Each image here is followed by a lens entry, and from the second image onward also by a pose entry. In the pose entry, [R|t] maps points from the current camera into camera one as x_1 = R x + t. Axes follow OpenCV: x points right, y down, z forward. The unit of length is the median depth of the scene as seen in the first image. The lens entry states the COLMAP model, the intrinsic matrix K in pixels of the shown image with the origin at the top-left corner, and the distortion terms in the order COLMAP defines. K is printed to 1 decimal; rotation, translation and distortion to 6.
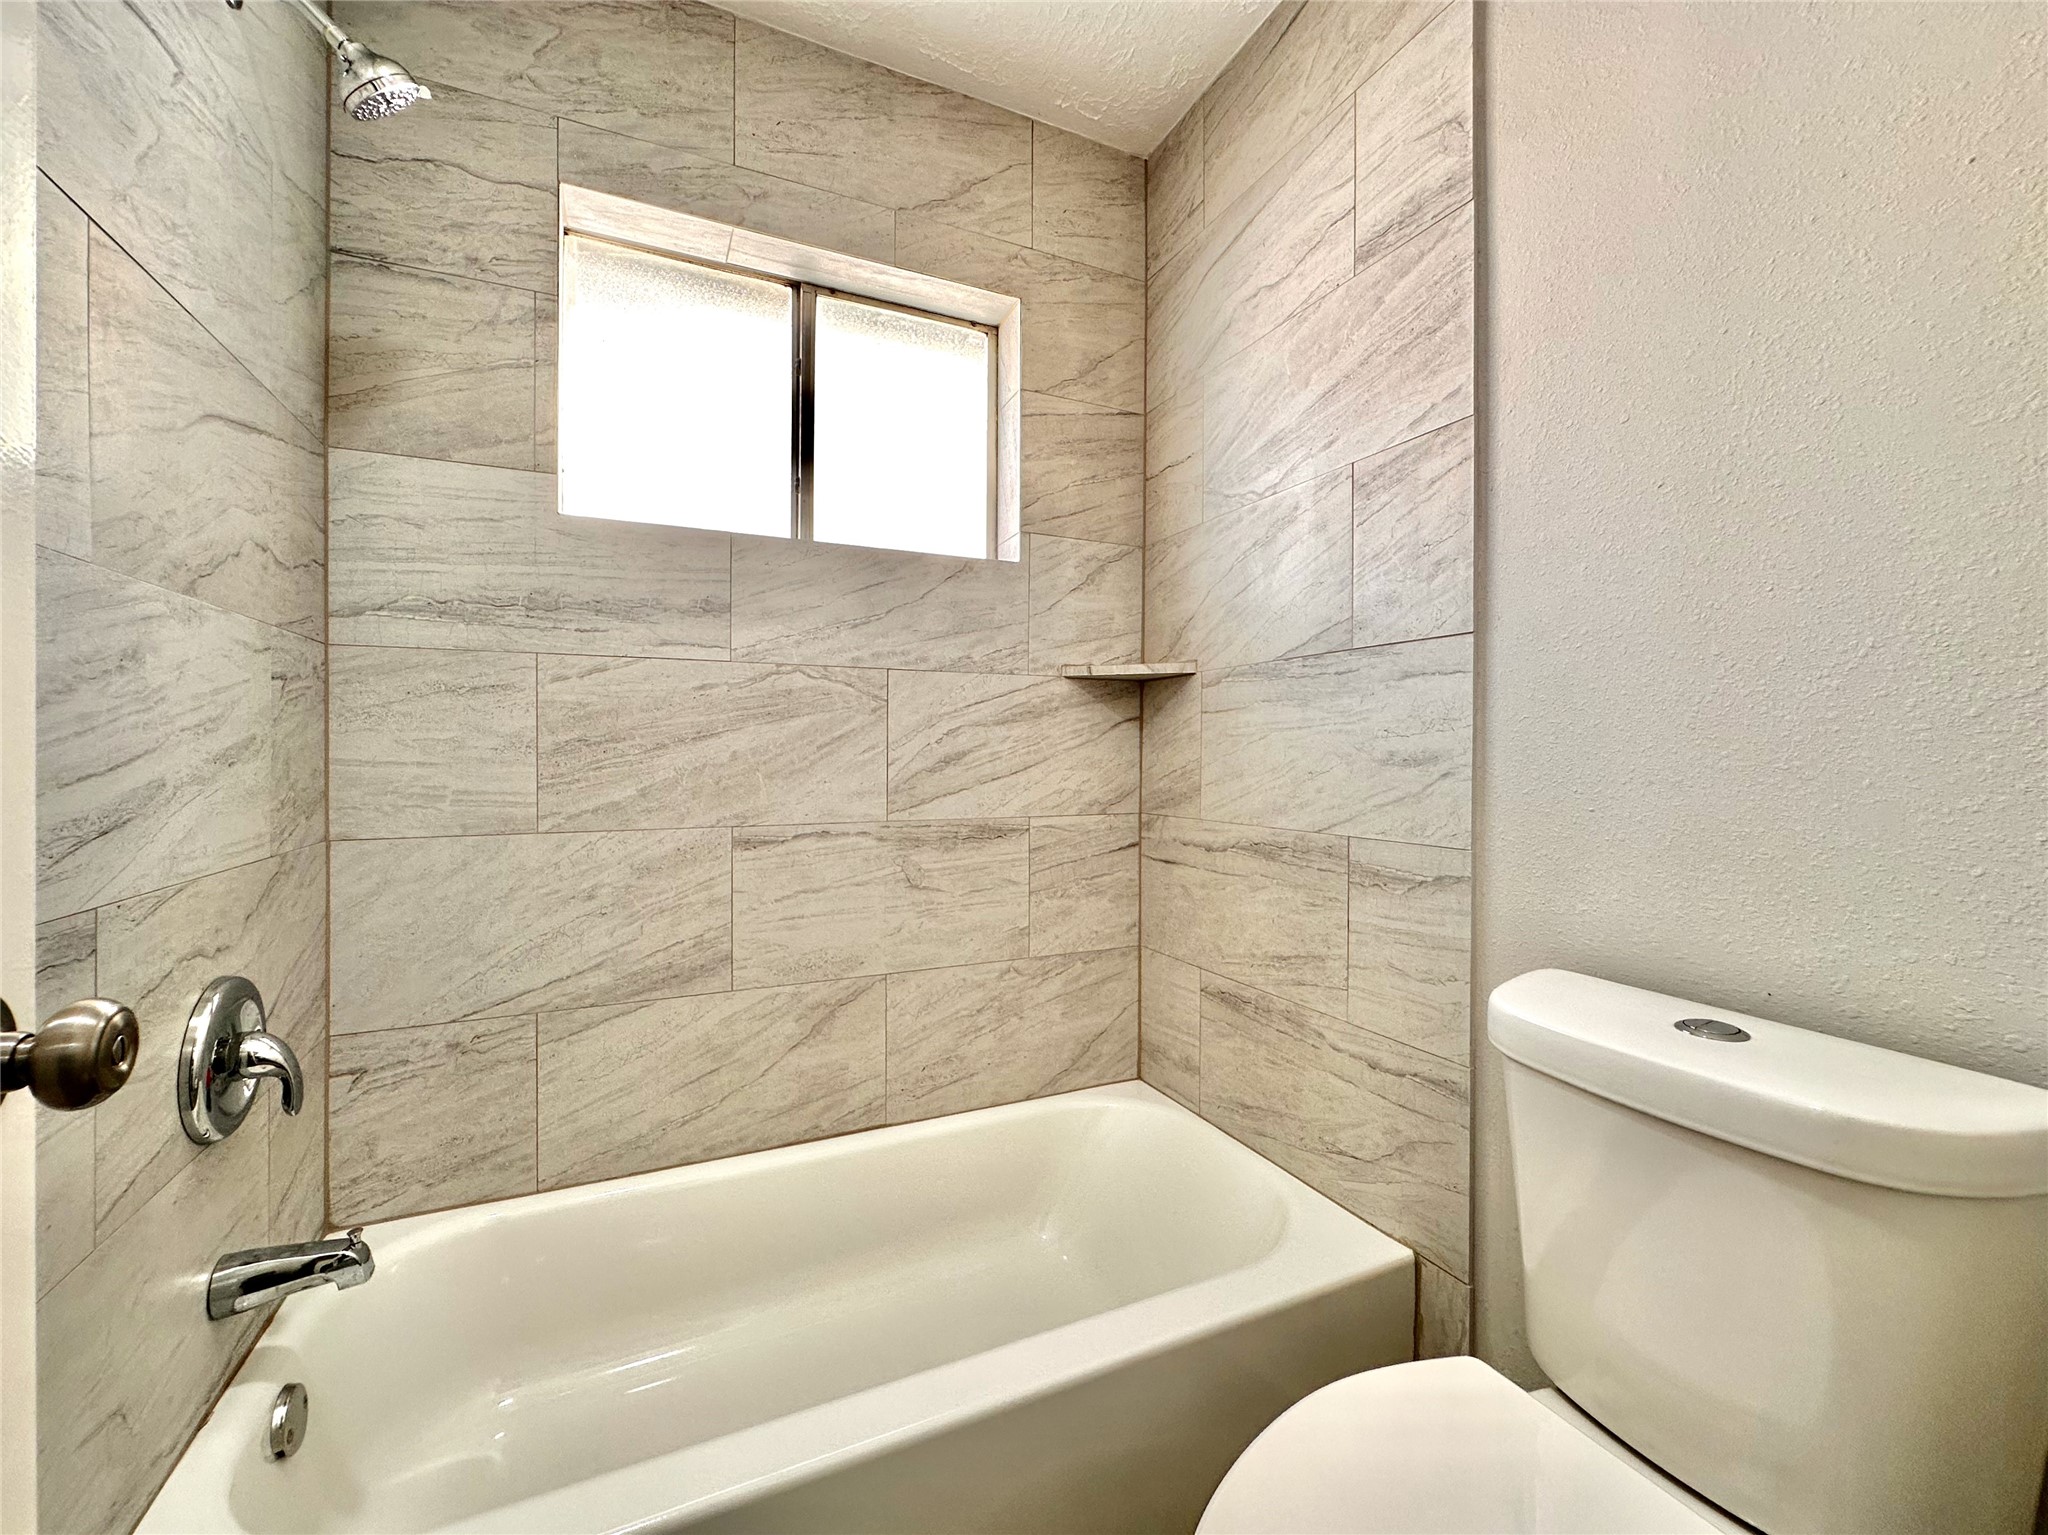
lens RADIAL K [[872.2, 0, 1022.5], [0, 872.2, 749.4], [0, 0, 1]] dist [-0.002077, -0.000017]
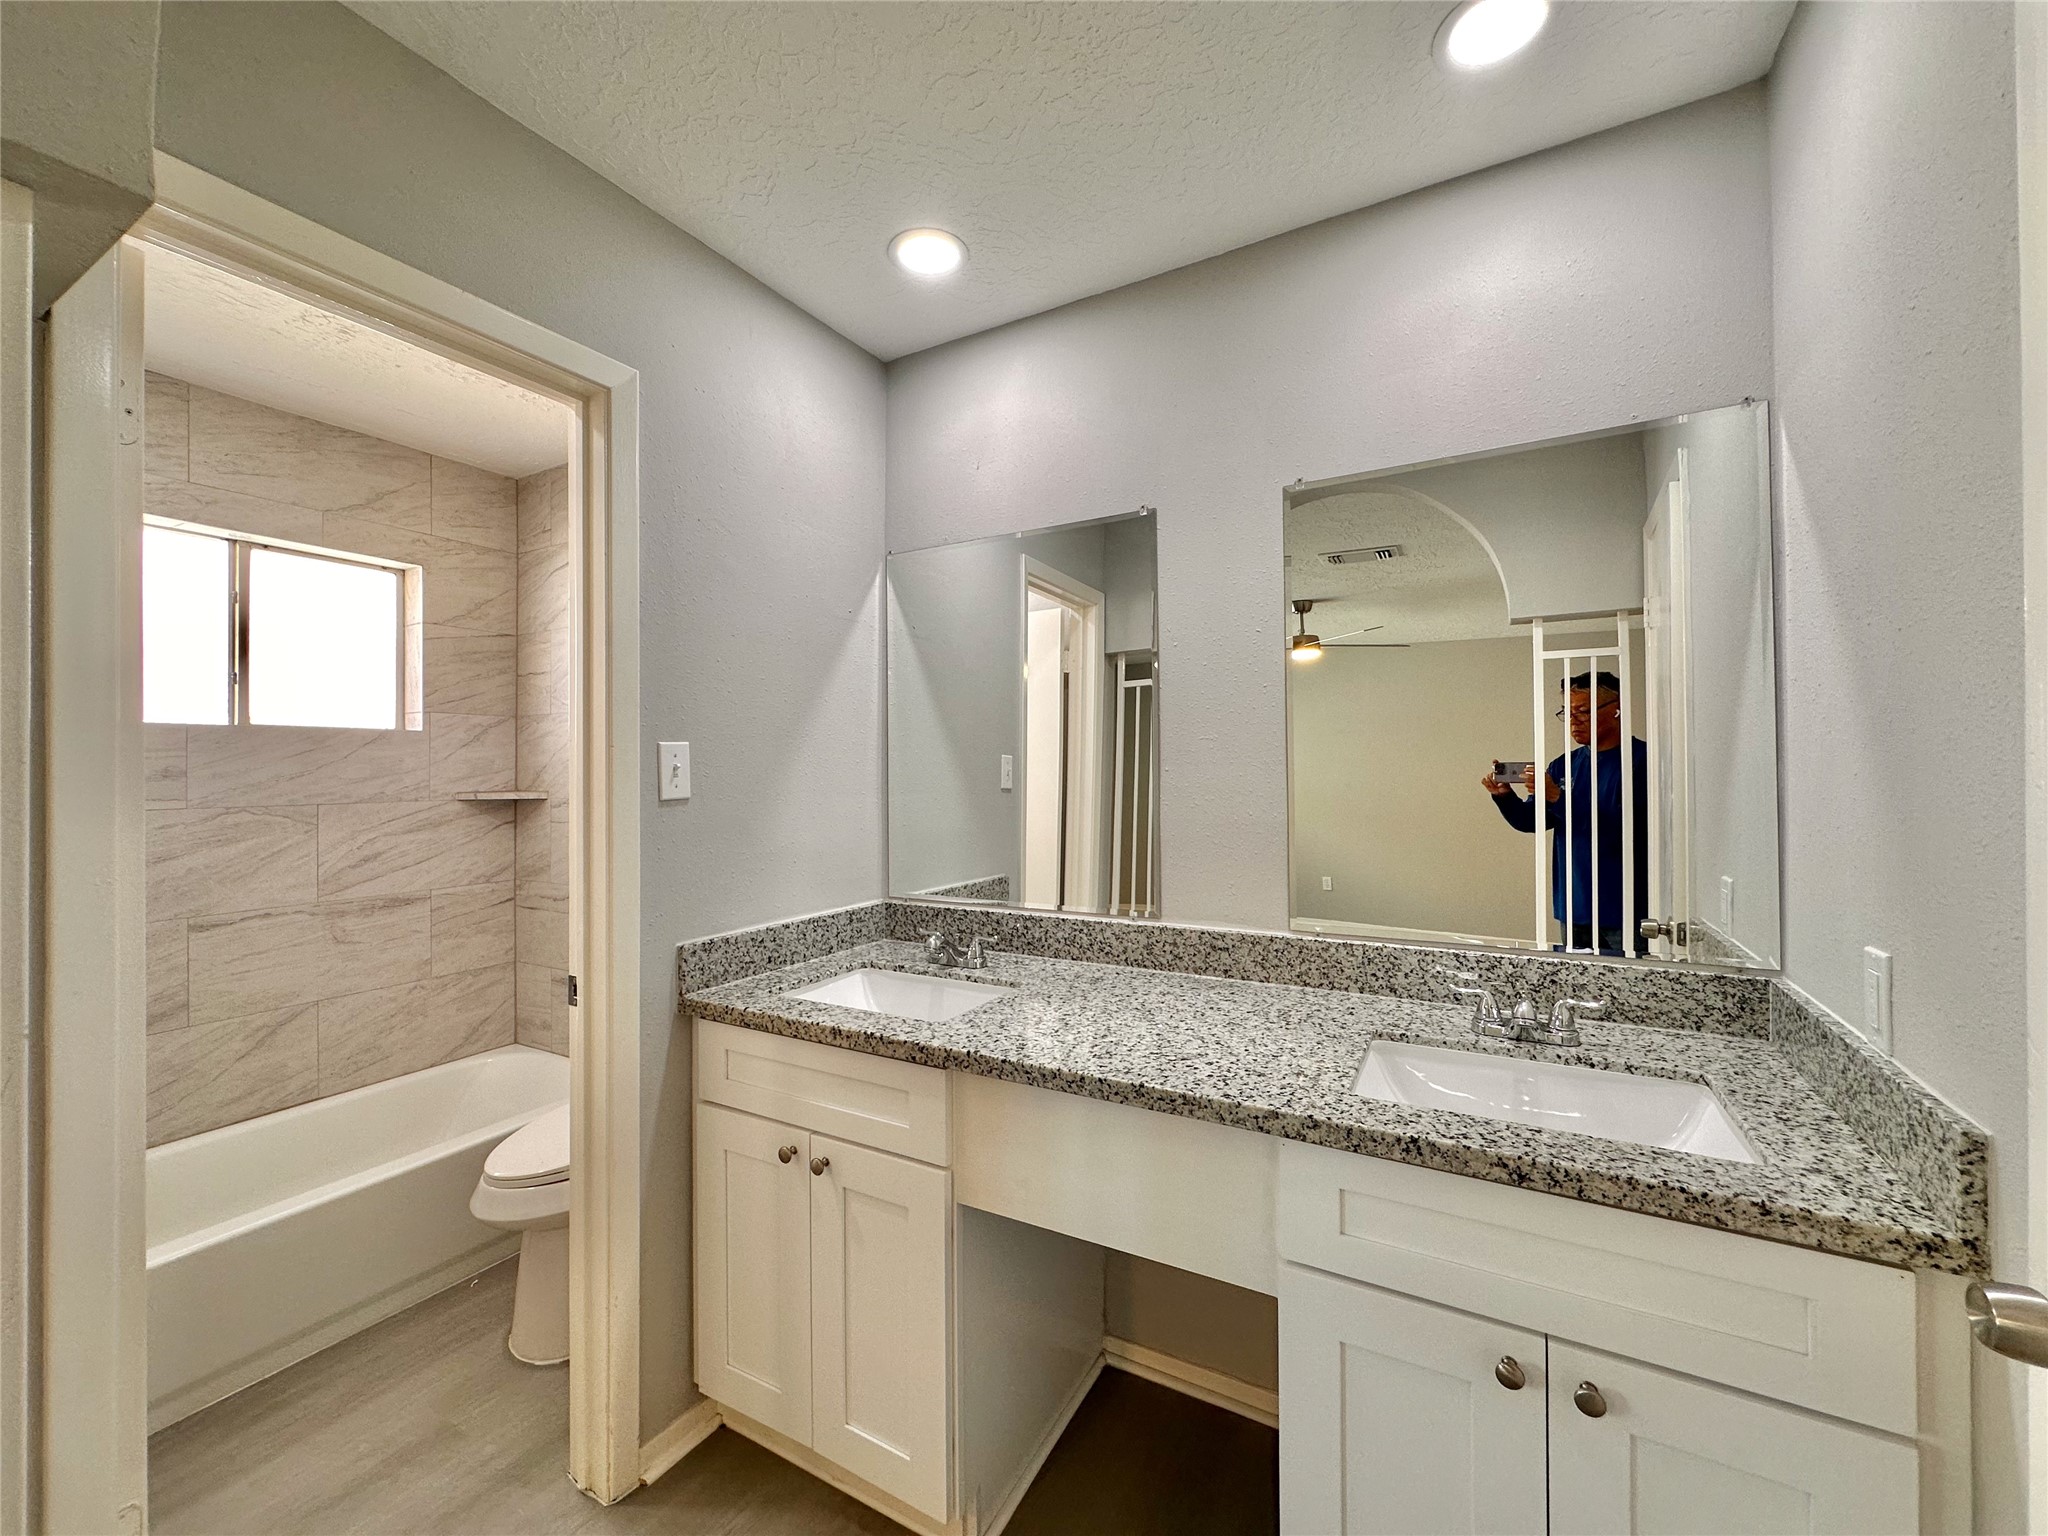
lens RADIAL K [[818.5, 0, 1022.1], [0, 818.5, 766.0], [0, 0, 1]] dist [-0.002559, 0.000348]
pose [[0.808763, -0.004840, 0.588115, 0.004164], [0.009540, 0.999943, -0.004890, -0.136022], [-0.588057, 0.009566, 0.808763, -0.881983]]
